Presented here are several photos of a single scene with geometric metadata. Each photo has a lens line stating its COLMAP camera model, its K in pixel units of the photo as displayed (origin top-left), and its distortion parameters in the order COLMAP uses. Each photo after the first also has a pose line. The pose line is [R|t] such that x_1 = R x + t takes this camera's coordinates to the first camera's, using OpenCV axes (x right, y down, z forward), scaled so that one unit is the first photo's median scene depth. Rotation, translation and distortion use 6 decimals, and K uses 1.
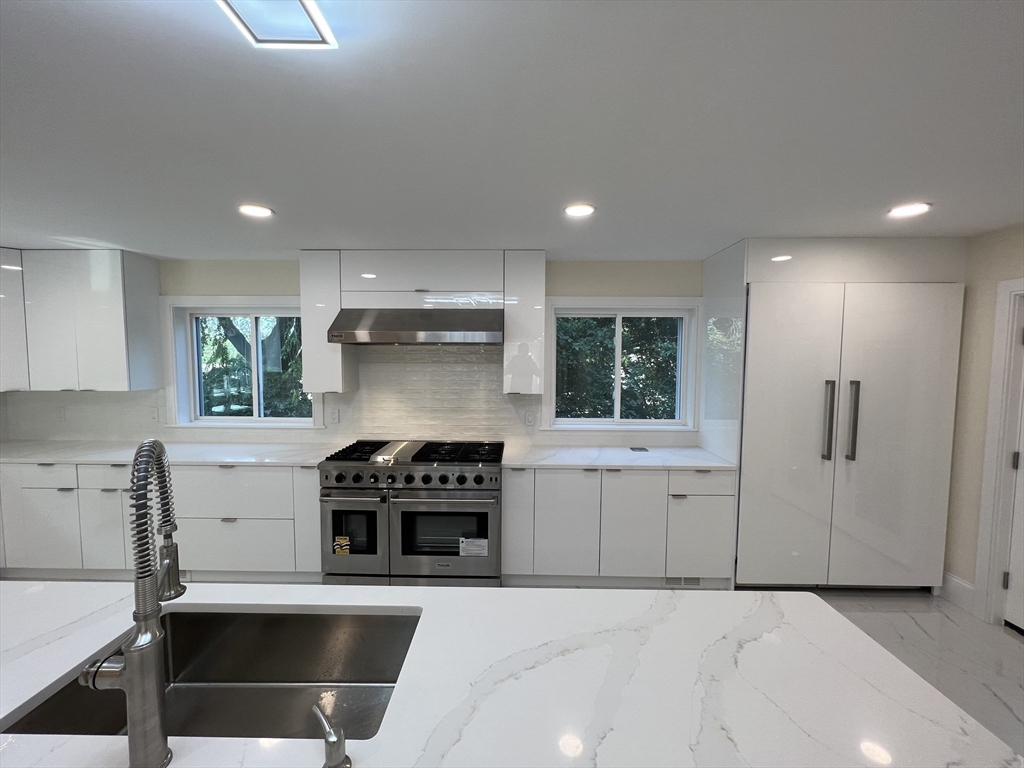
lens RADIAL K [[408.3, 0, 511.9], [0, 408.3, 382.6], [0, 0, 1]] dist [-0.002117, 0.000904]
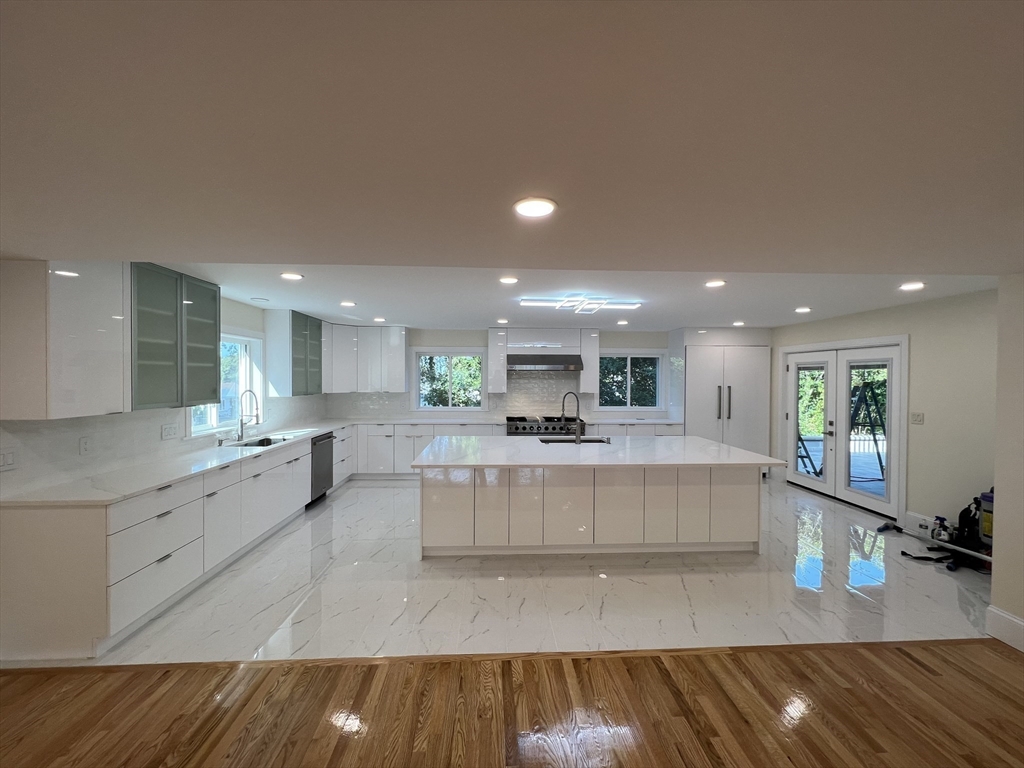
lens RADIAL K [[408.3, 0, 508.1], [0, 408.3, 384.5], [0, 0, 1]] dist [-0.002117, 0.000904]
pose [[0.998549, -0.001028, 0.053846, -0.527326], [0.003375, 0.999047, -0.043509, 0.076021], [-0.053750, 0.043628, 0.997601, -1.175053]]
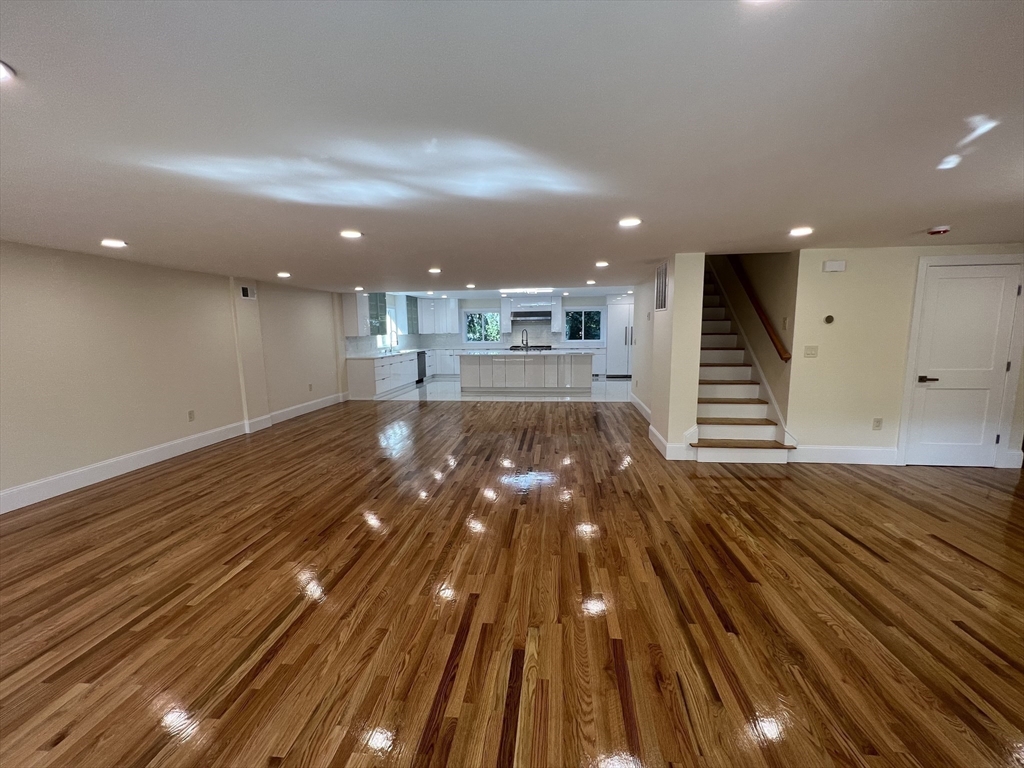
lens RADIAL K [[408.3, 0, 509.3], [0, 408.3, 381.9], [0, 0, 1]] dist [-0.002117, 0.000904]
pose [[0.993376, -0.003071, -0.114867, 0.027669], [0.010880, 0.997666, 0.067418, 0.241700], [0.114392, -0.068221, 0.991091, -3.070538]]
